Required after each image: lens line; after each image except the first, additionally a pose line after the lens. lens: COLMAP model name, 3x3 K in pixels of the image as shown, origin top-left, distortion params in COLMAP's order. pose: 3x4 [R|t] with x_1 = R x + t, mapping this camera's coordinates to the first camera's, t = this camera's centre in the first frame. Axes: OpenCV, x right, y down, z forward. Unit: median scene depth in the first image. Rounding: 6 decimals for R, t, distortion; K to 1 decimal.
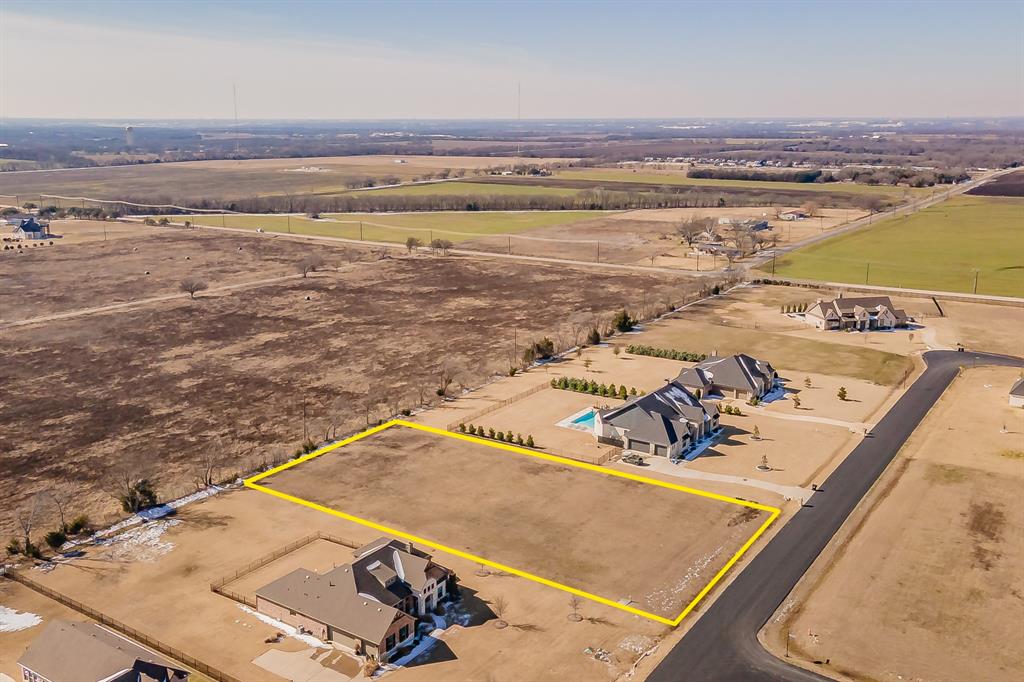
lens RADIAL K [[923.0, 0, 512.0], [0, 923.0, 341.0], [0, 0, 1]] dist [0.041674, -0.009978]
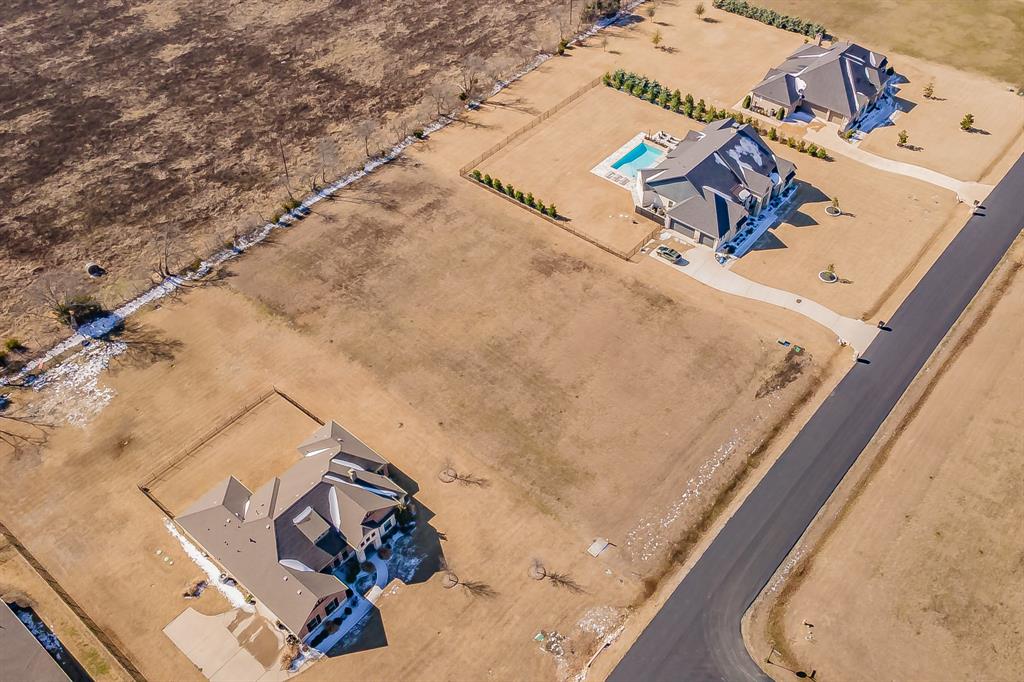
lens RADIAL K [[869.1, 0, 545.5], [0, 869.1, 338.0], [0, 0, 1]] dist [0.038057, 0.019201]
pose [[0.994782, 0.073174, -0.071099, 0.083344], [-0.023160, 0.840632, 0.541112, -0.234352], [0.099363, -0.536641, 0.837940, 0.303344]]
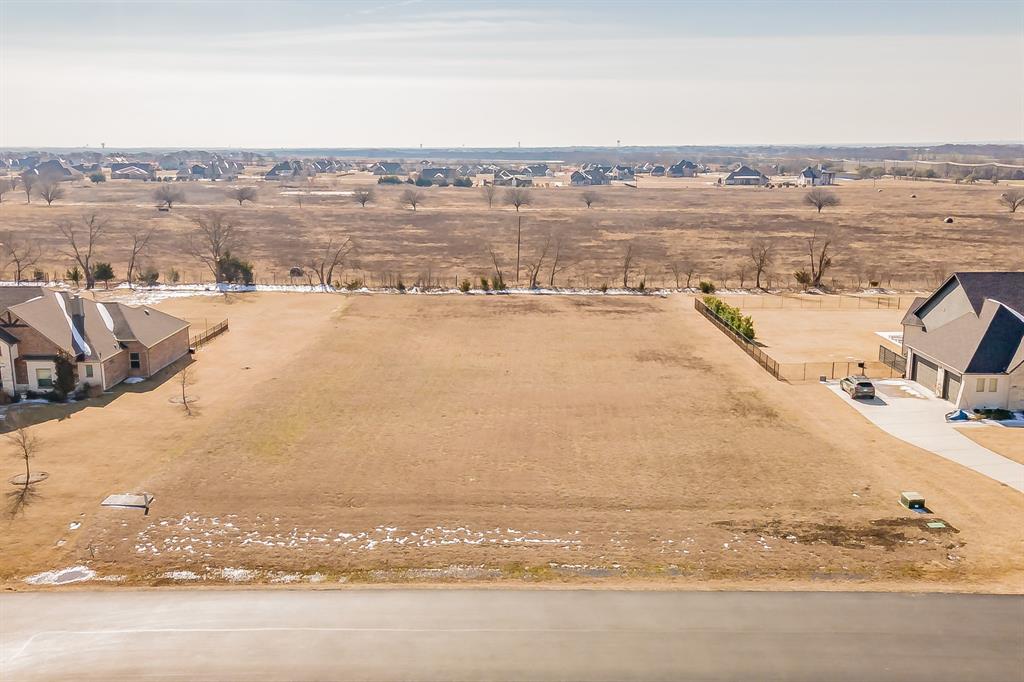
lens RADIAL K [[923.0, 0, 512.0], [0, 923.0, 341.0], [0, 0, 1]] dist [0.041674, -0.009978]
pose [[0.547898, 0.165656, -0.819979, 0.394003], [-0.186130, 0.979767, 0.073568, 0.109979], [0.815575, 0.112315, 0.567646, 0.653004]]
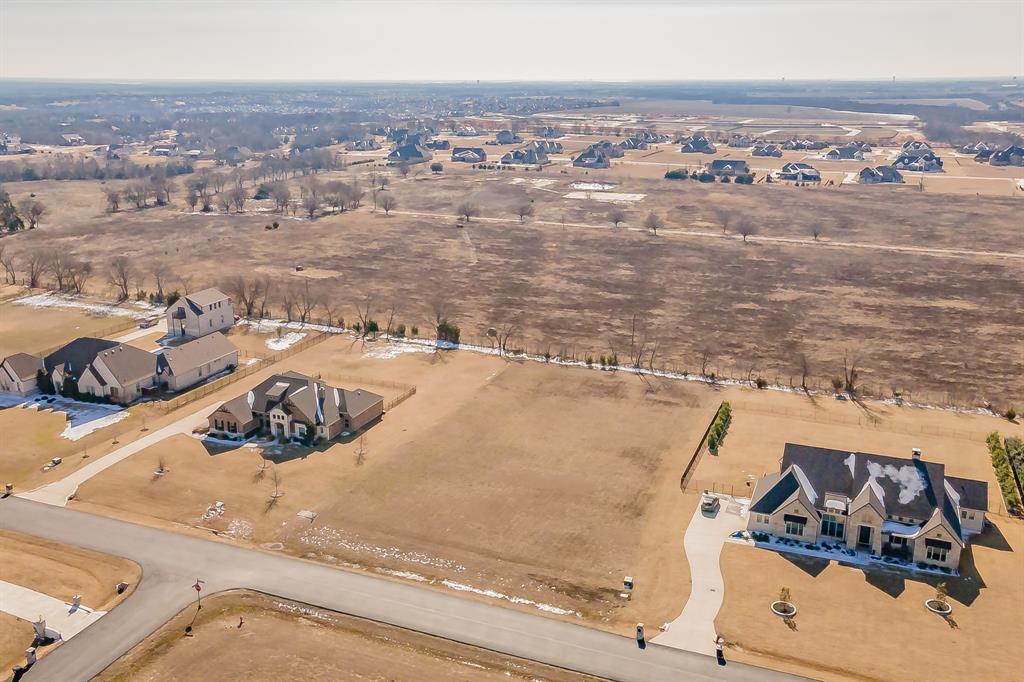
lens RADIAL K [[923.0, 0, 512.0], [0, 923.0, 341.0], [0, 0, 1]] dist [0.041674, -0.009978]
pose [[0.200651, 0.268875, -0.942043, 0.751052], [-0.227927, 0.948024, 0.222035, -0.113019], [0.952779, 0.170166, 0.251506, 0.676889]]
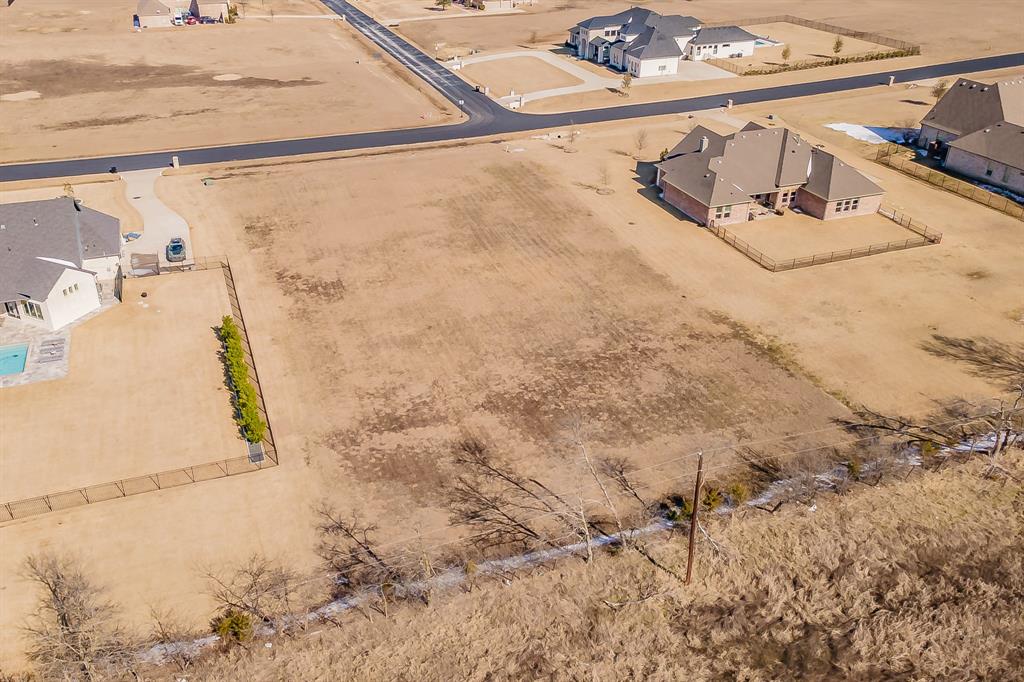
lens RADIAL K [[878.0, 0, 428.1], [0, 878.0, 340.7], [0, 0, 1]] dist [0.032437, -0.005401]
pose [[-0.768161, -0.310042, 0.560180, -0.320618], [0.157925, 0.756145, 0.635062, -0.155094], [-0.620474, 0.576297, -0.531878, 1.260865]]
